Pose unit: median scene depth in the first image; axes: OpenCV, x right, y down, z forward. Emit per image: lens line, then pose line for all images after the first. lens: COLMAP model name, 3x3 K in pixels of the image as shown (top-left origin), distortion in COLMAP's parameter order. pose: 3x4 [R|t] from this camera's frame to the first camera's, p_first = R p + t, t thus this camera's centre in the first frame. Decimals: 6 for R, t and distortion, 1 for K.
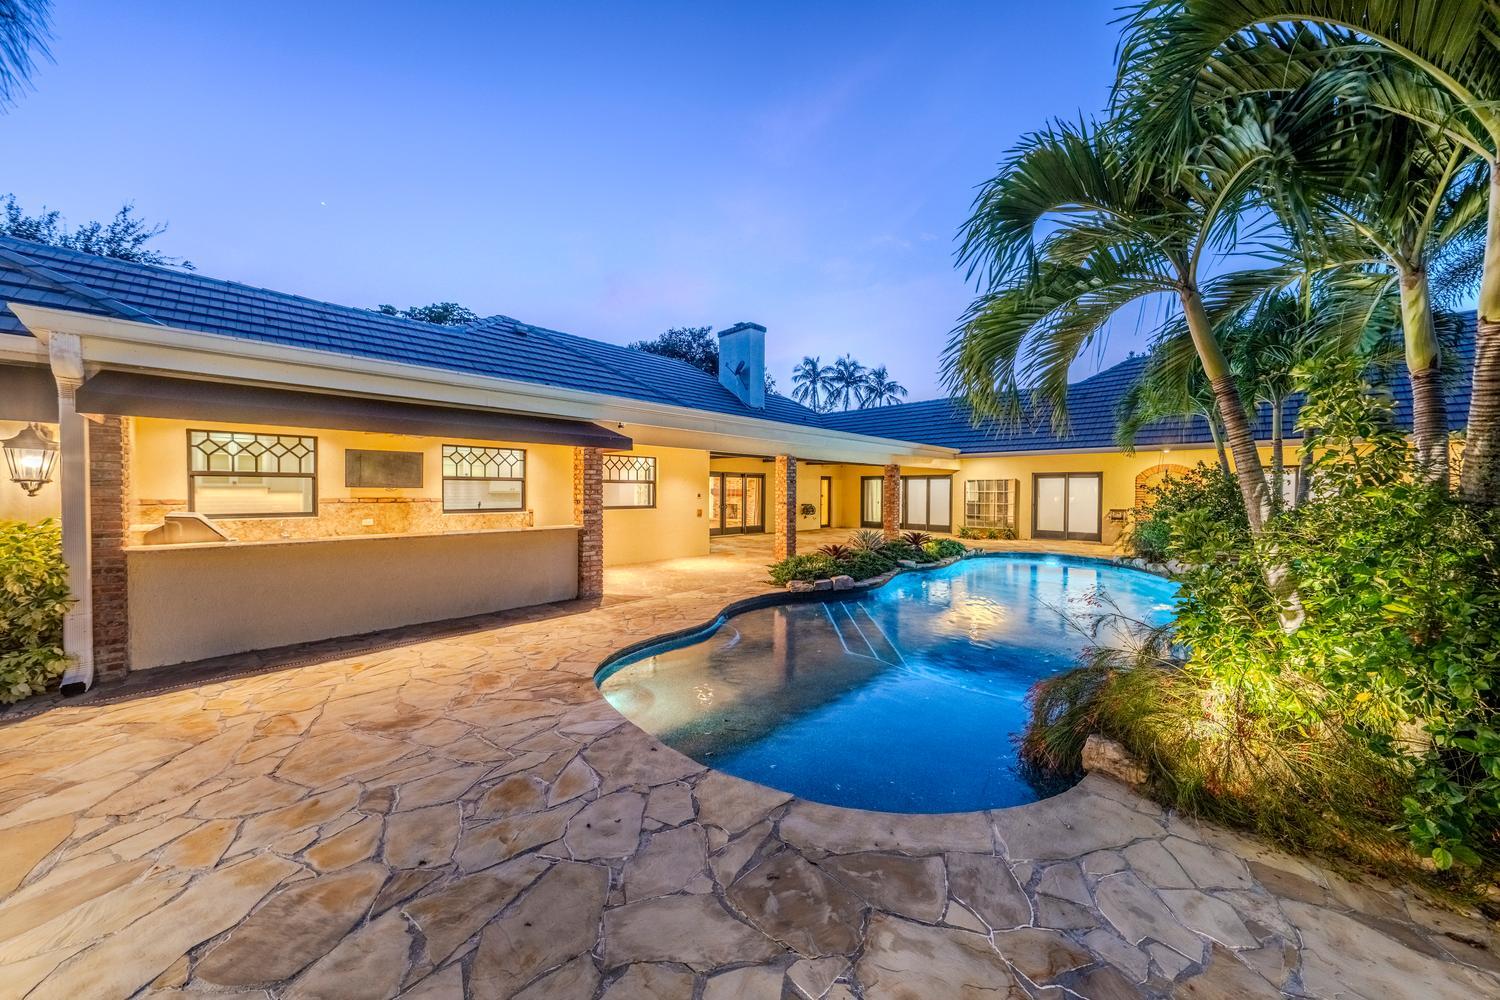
lens RADIAL K [[506.5, 0, 750.7], [0, 506.5, 496.1], [0, 0, 1]] dist [0.001593, -0.000017]
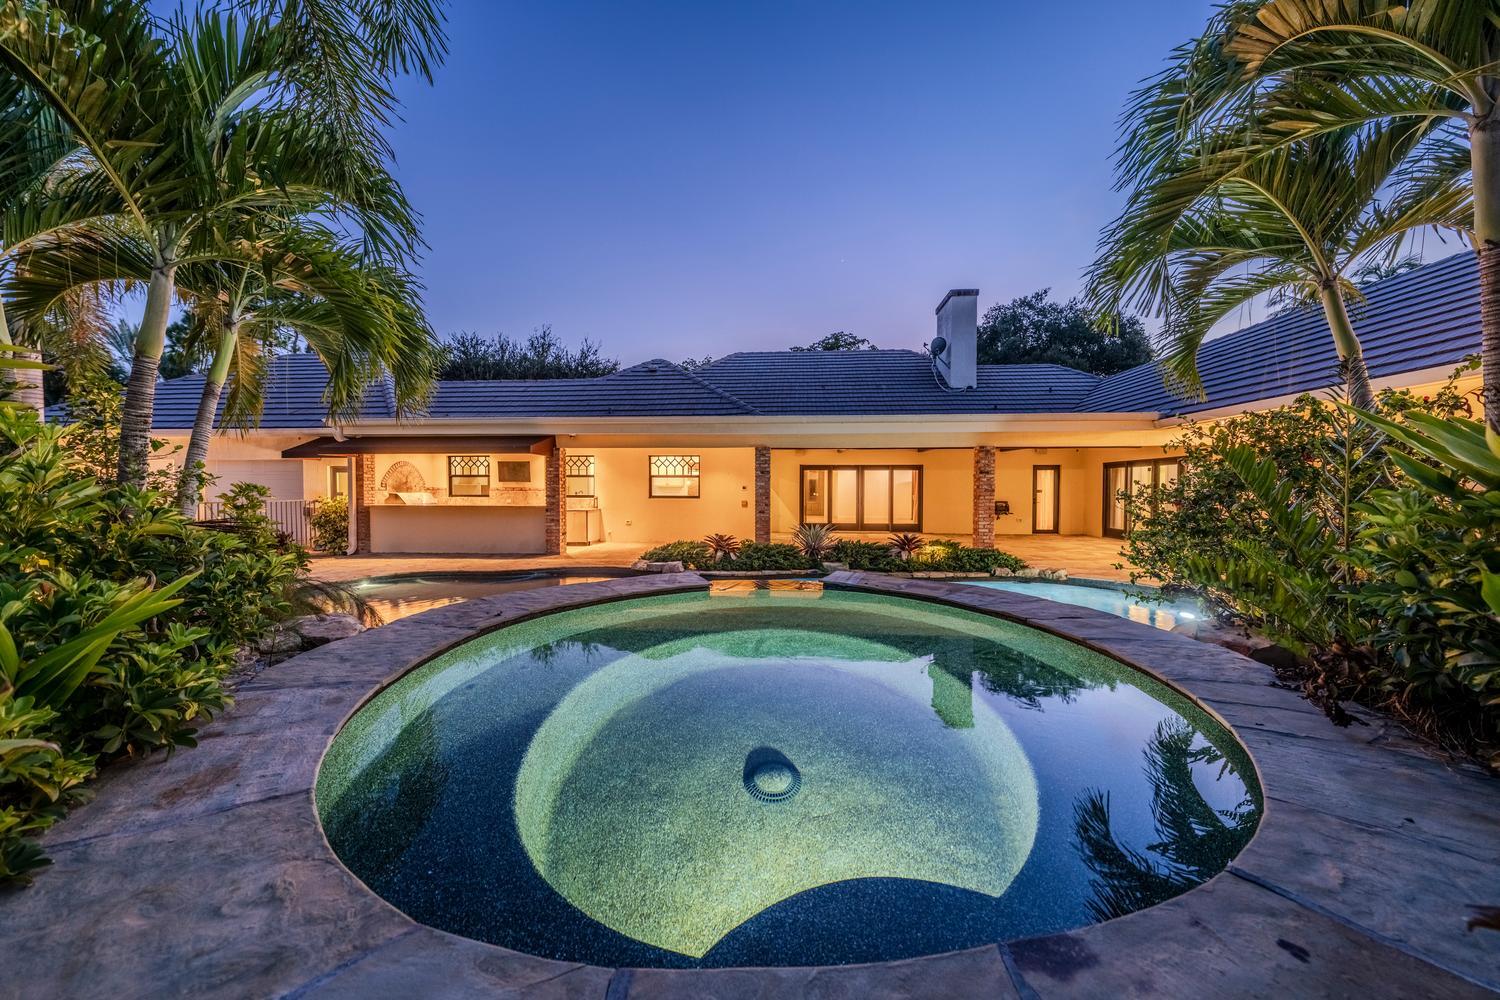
lens RADIAL K [[506.5, 0, 751.5], [0, 506.5, 498.7], [0, 0, 1]] dist [0.001593, -0.000017]
pose [[0.642199, 0.011887, -0.766446, 0.857414], [-0.008301, 0.999929, 0.008553, 0.014860], [0.766493, 0.000870, 0.642252, 0.356159]]
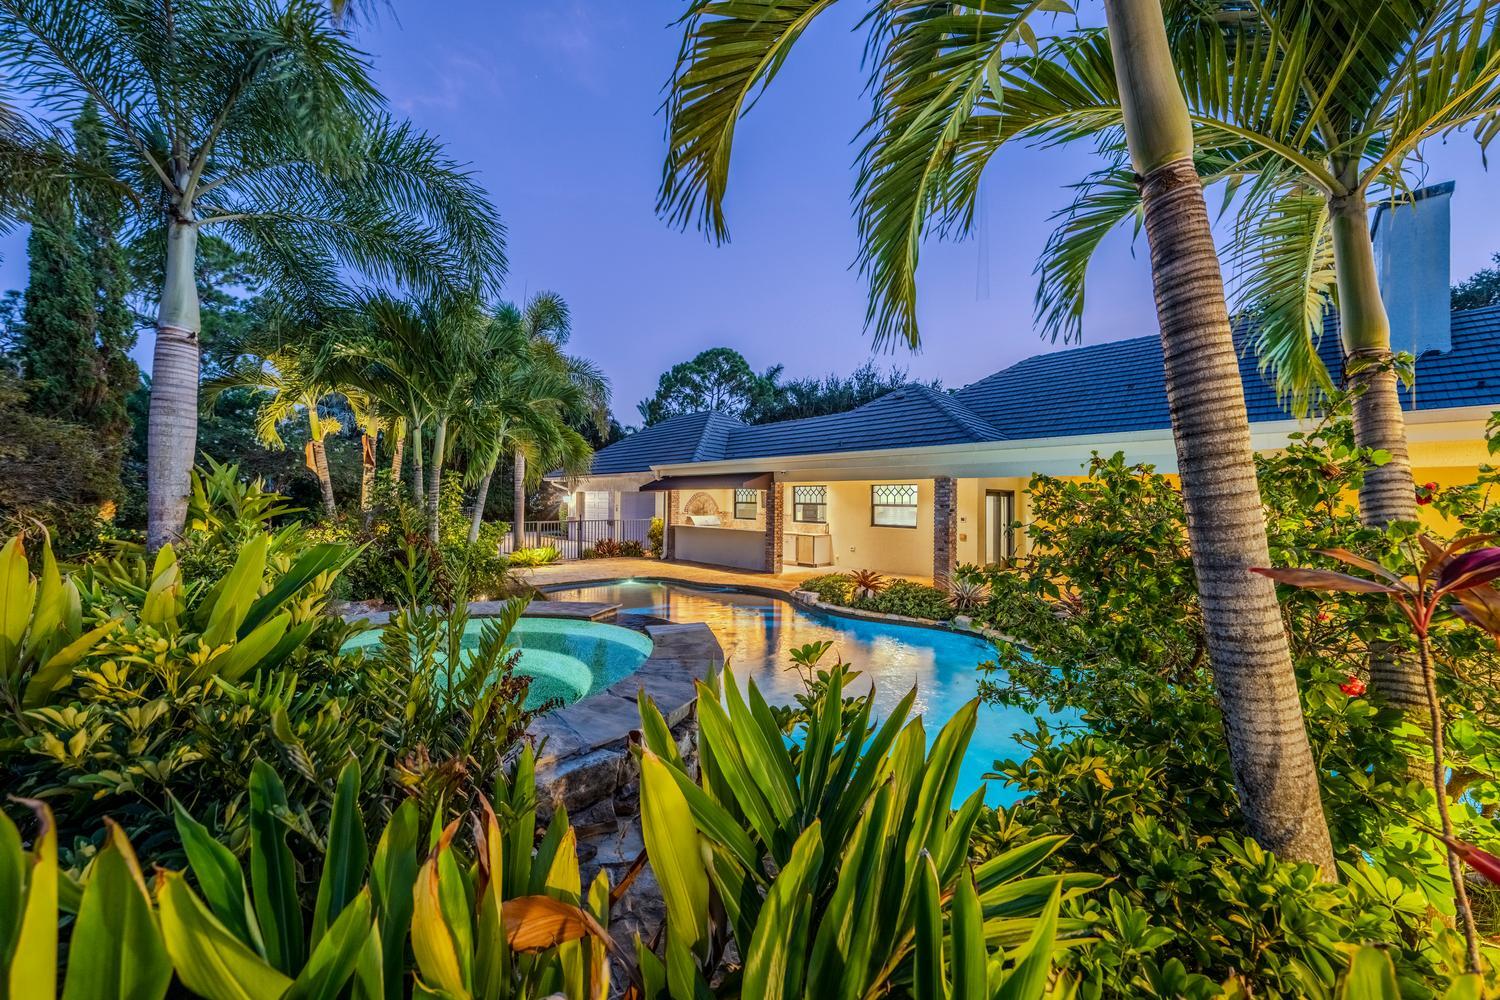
lens RADIAL K [[506.5, 0, 760.1], [0, 506.5, 502.5], [0, 0, 1]] dist [0.001593, -0.000017]
pose [[-0.012505, -0.000573, -0.999922, 1.027000], [-0.021459, 0.999770, -0.000304, -0.028816], [0.999692, 0.021454, -0.012514, 0.708018]]
